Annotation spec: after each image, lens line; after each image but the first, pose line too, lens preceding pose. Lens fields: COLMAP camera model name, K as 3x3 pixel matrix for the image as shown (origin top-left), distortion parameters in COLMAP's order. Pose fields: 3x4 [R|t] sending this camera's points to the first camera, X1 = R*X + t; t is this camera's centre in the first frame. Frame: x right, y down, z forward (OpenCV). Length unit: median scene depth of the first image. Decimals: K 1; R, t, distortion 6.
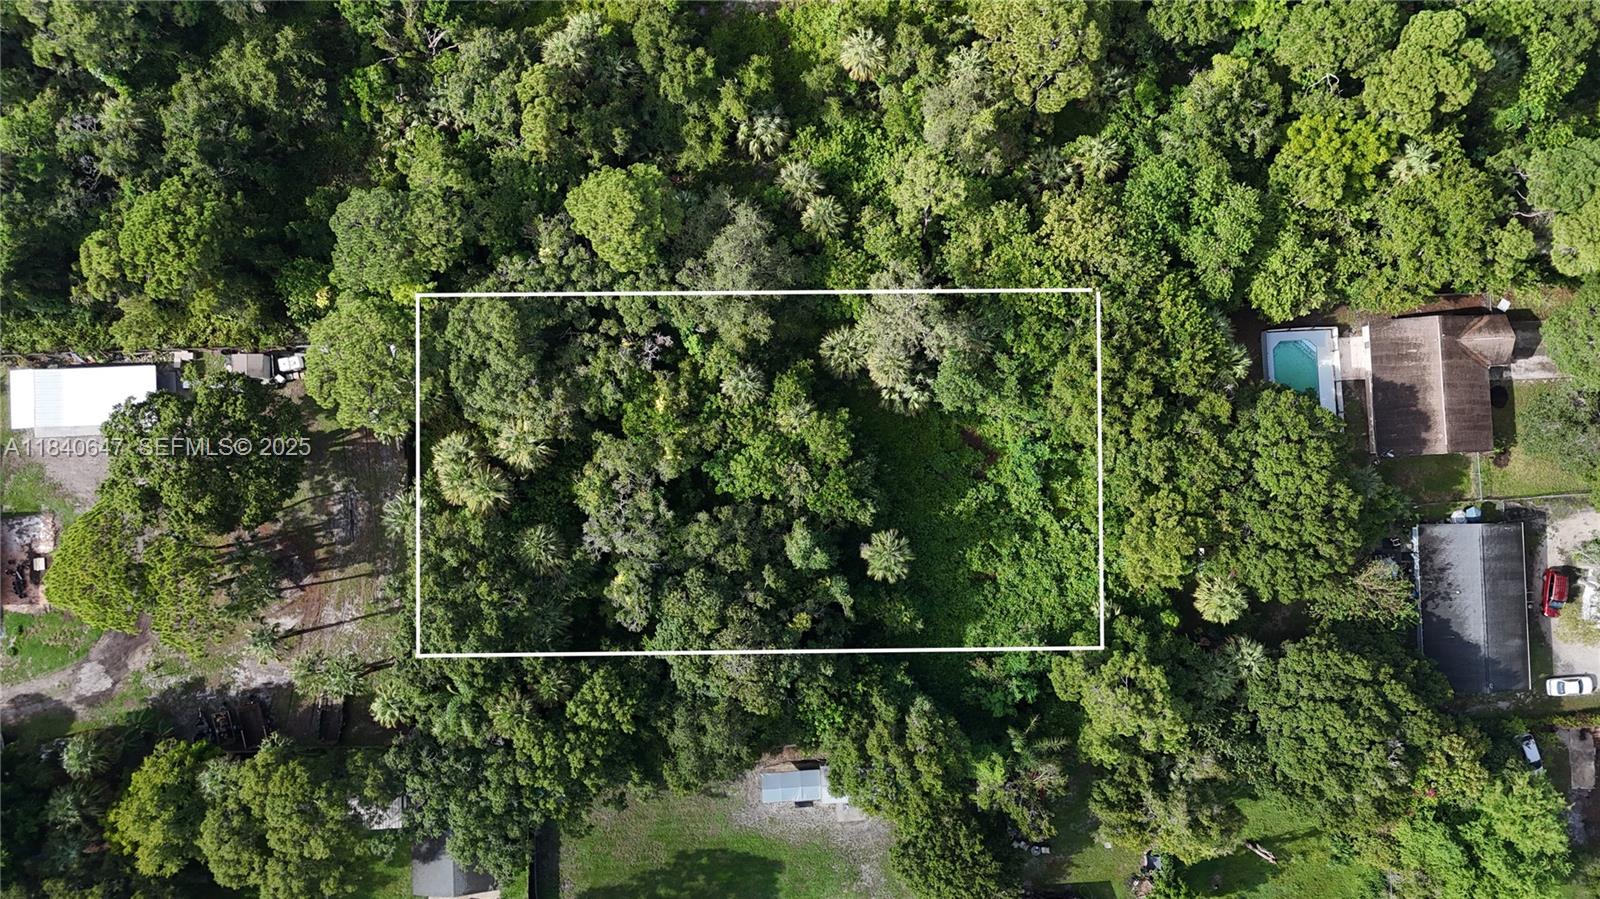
lens RADIAL K [[1087.0, 0, 800.0], [0, 1087.0, 449.5], [0, 0, 1]] dist [0.006237, -0.000852]
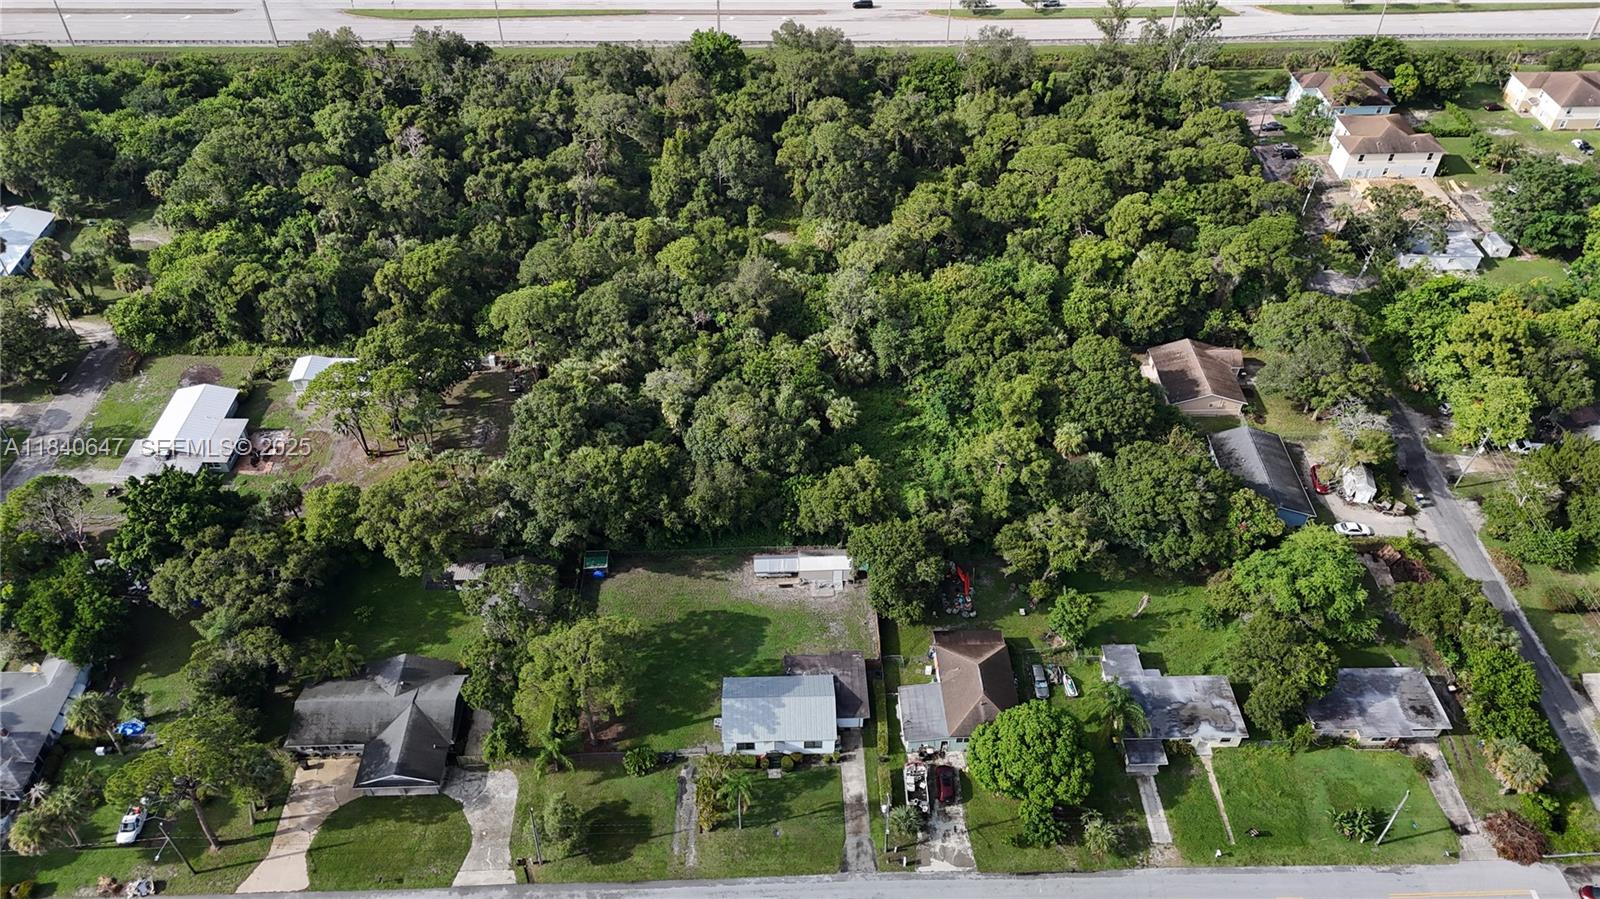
lens RADIAL K [[1087.0, 0, 800.0], [0, 1087.0, 449.5], [0, 0, 1]] dist [0.006237, -0.000852]
pose [[0.999835, -0.006594, -0.016913, 0.043207], [-0.006540, 0.738297, -0.674444, 1.098020], [0.016935, 0.674443, 0.738133, -0.080263]]
